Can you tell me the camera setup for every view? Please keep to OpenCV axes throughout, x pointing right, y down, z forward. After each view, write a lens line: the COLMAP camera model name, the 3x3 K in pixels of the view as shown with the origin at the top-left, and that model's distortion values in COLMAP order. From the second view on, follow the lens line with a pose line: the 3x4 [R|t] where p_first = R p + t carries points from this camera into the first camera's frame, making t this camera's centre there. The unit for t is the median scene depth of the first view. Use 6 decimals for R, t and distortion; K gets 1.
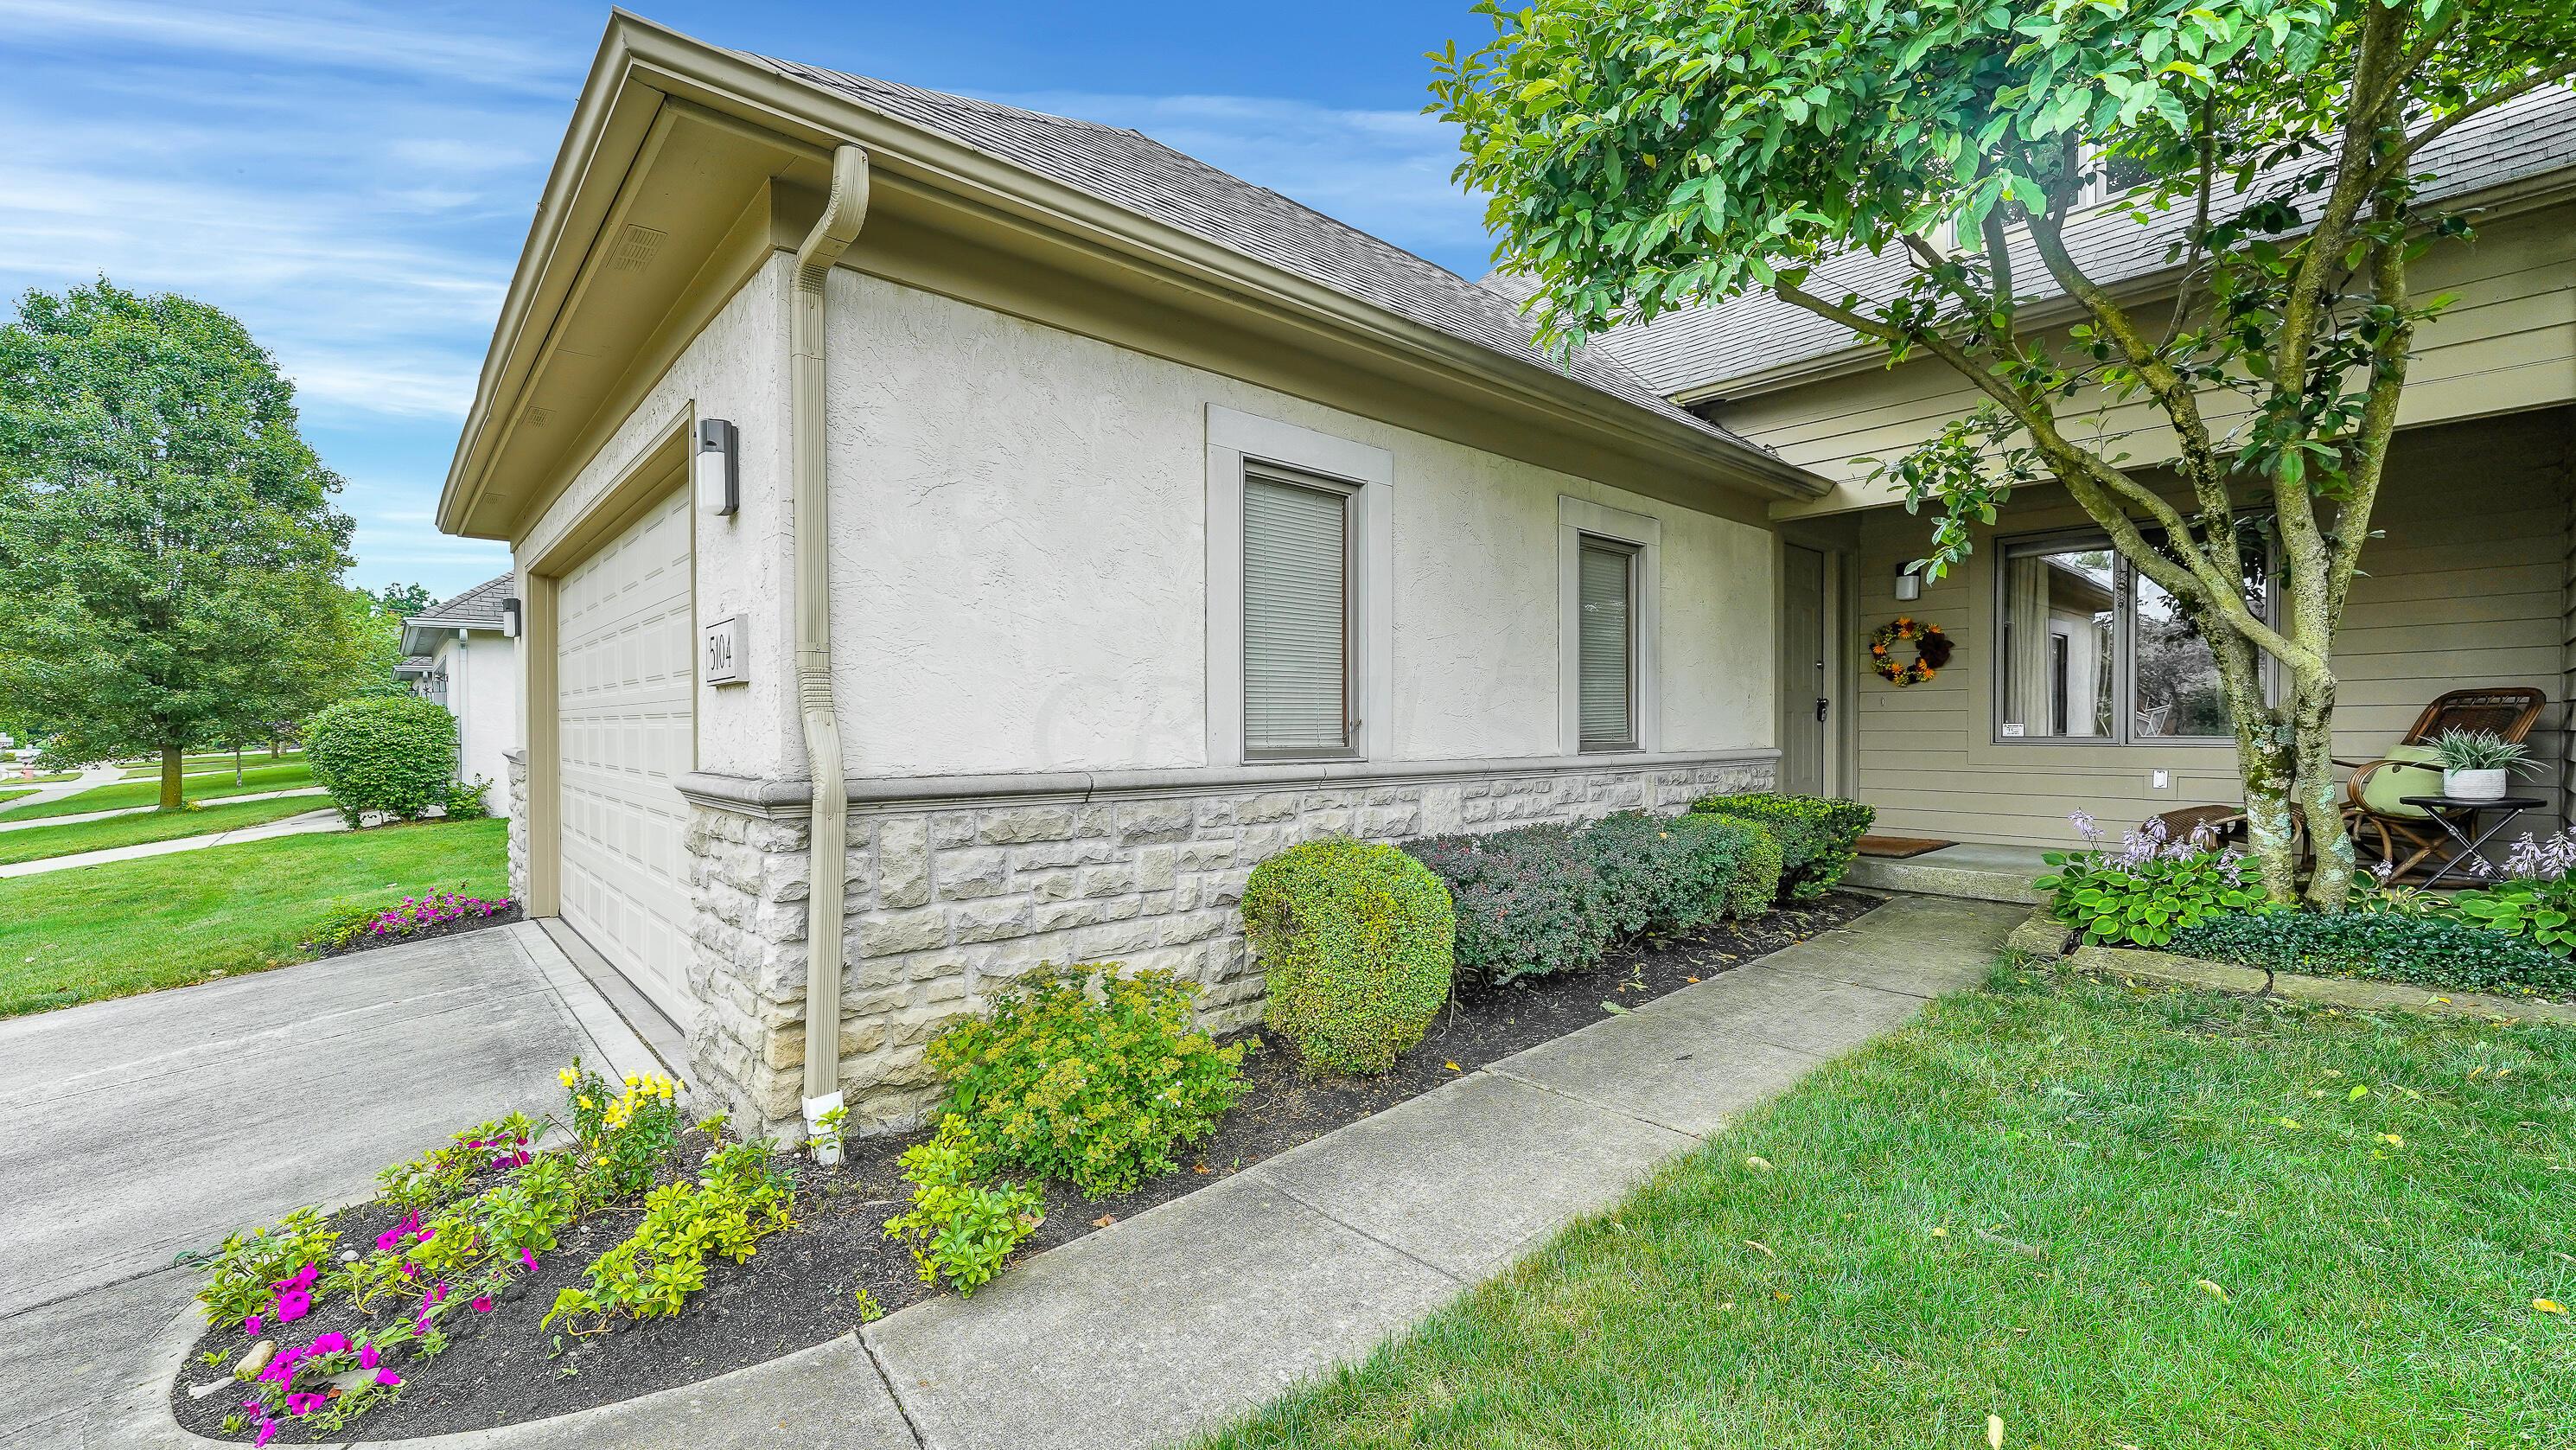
lens RADIAL K [[1032.3, 0, 1291.6], [0, 1032.3, 726.8], [0, 0, 1]] dist [-0.001846, -0.000038]
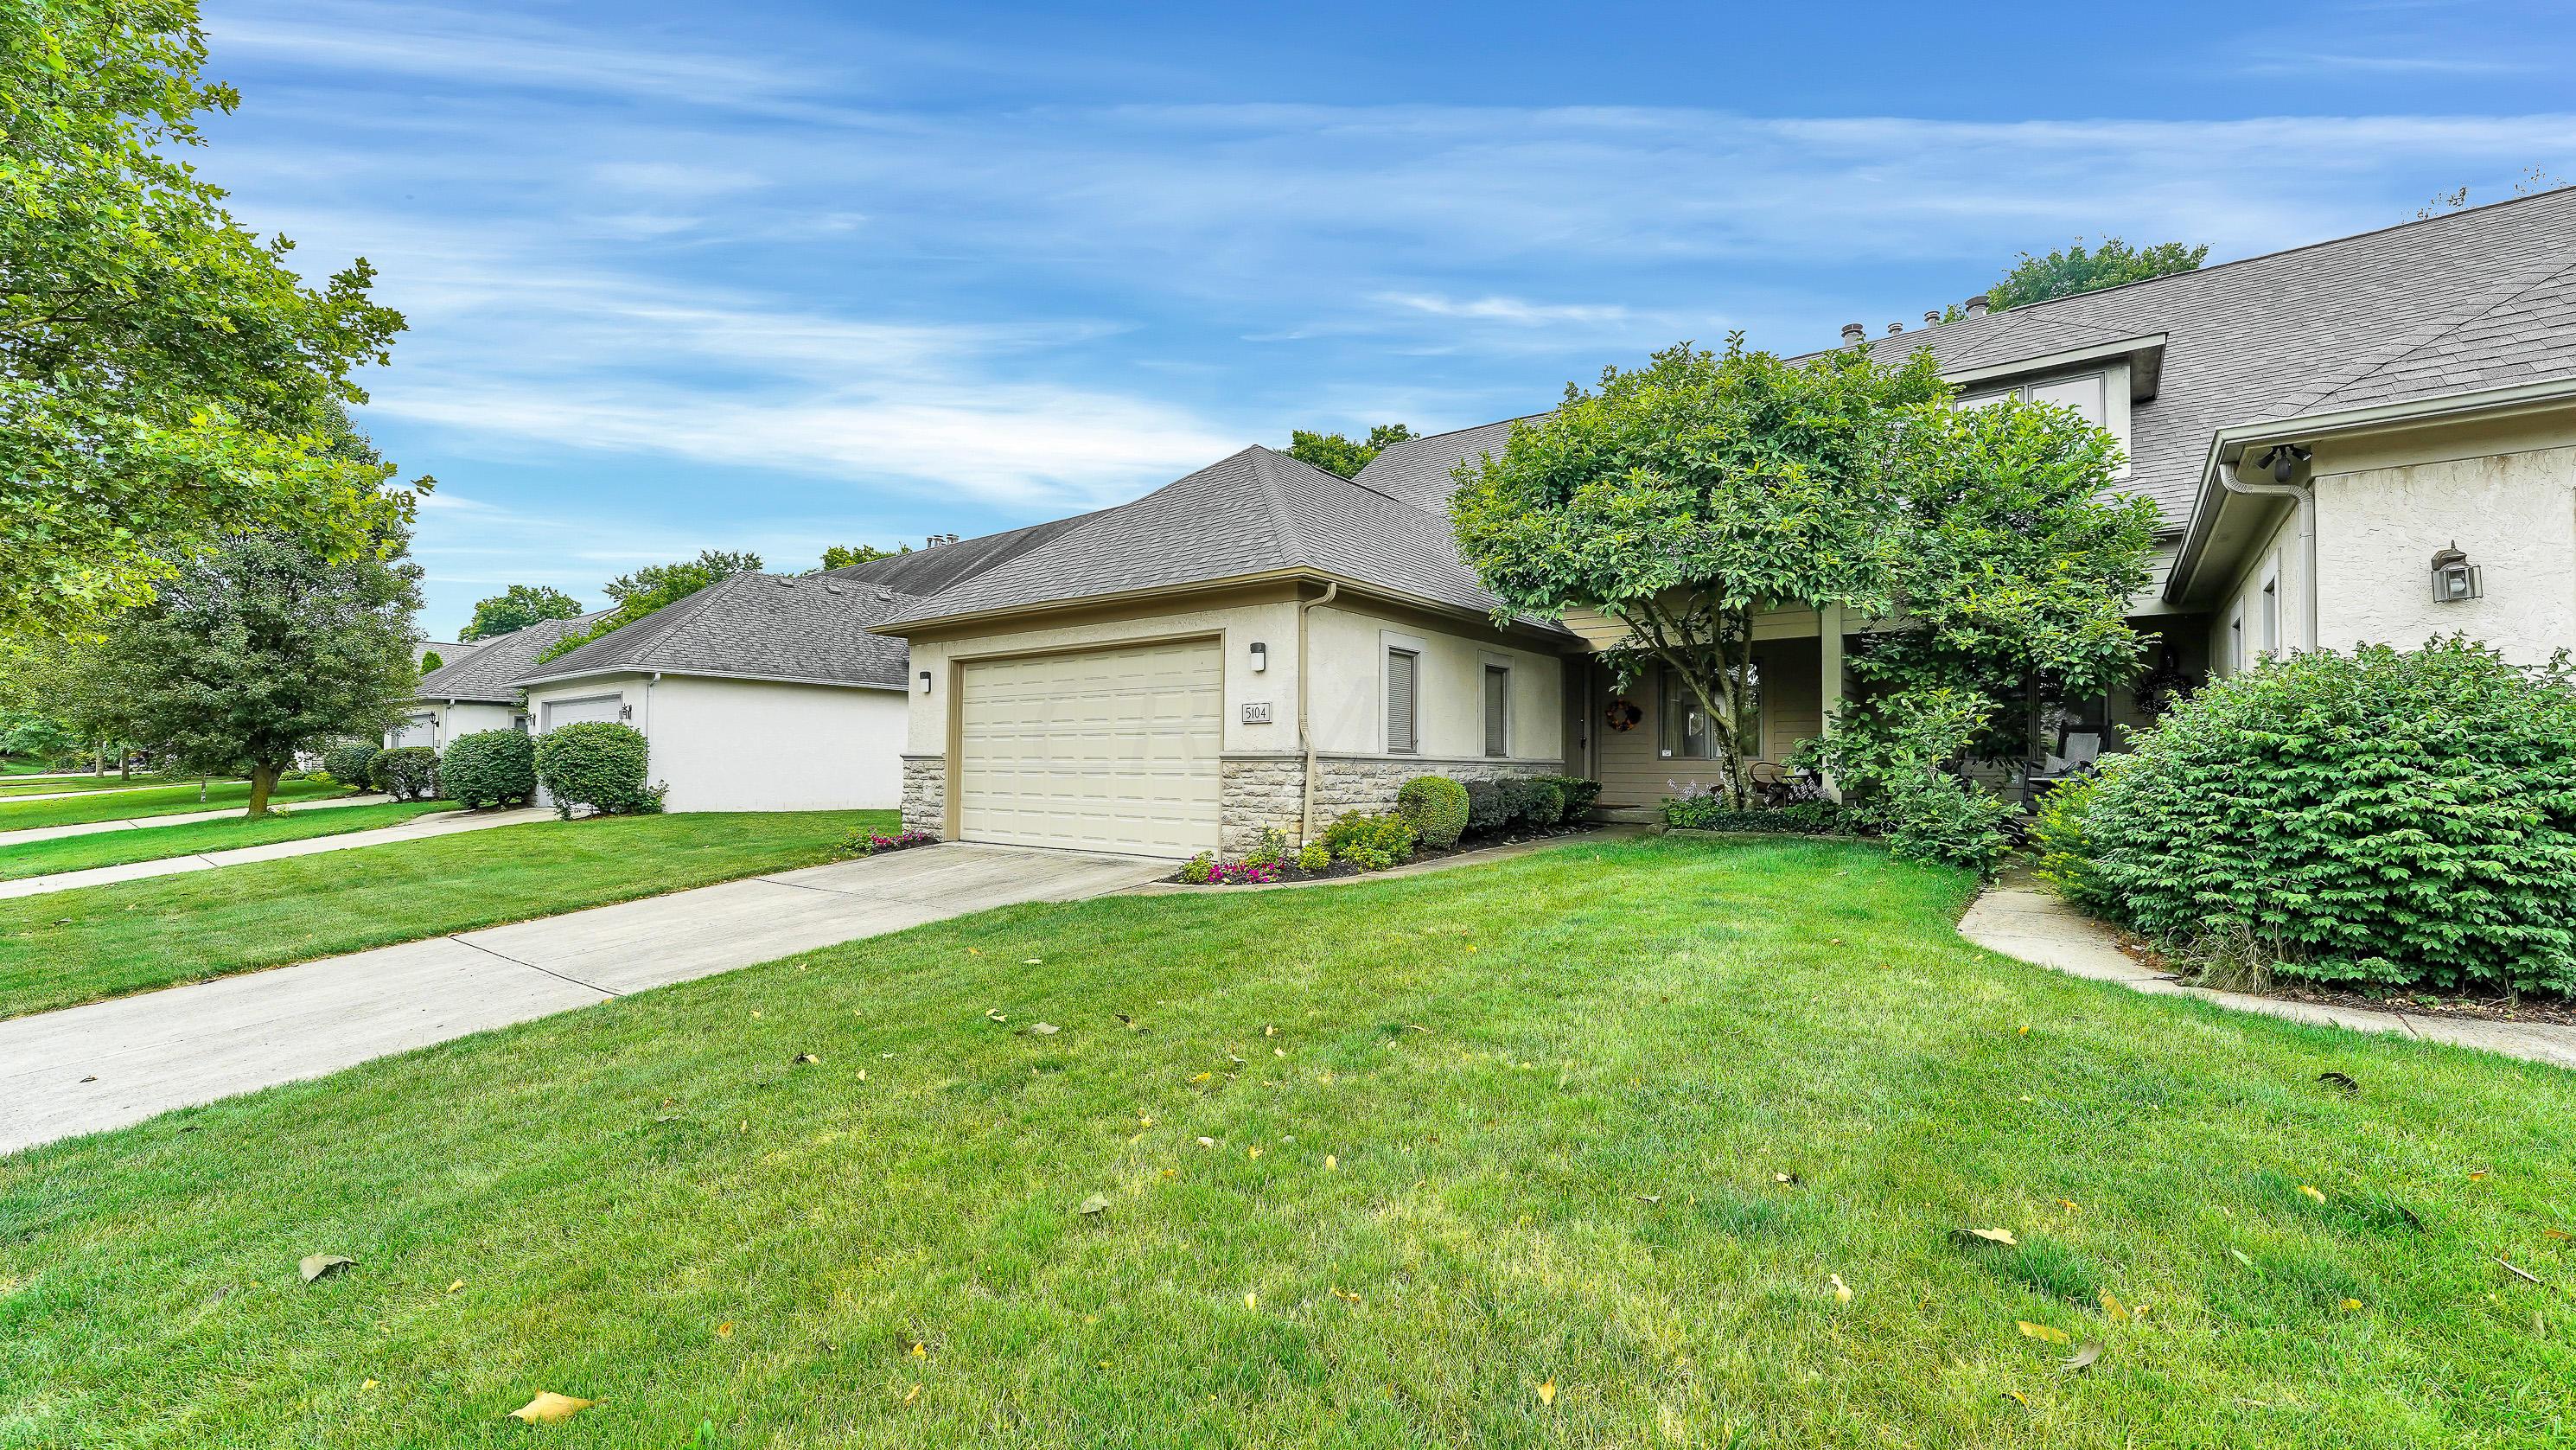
lens RADIAL K [[1032.3, 0, 1285.8], [0, 1032.3, 737.0], [0, 0, 1]] dist [-0.001846, -0.000038]
pose [[0.984535, 0.016034, 0.174455, -0.725301], [-0.010849, 0.999472, -0.030635, 0.071344], [-0.174854, 0.028268, 0.984189, -1.555445]]
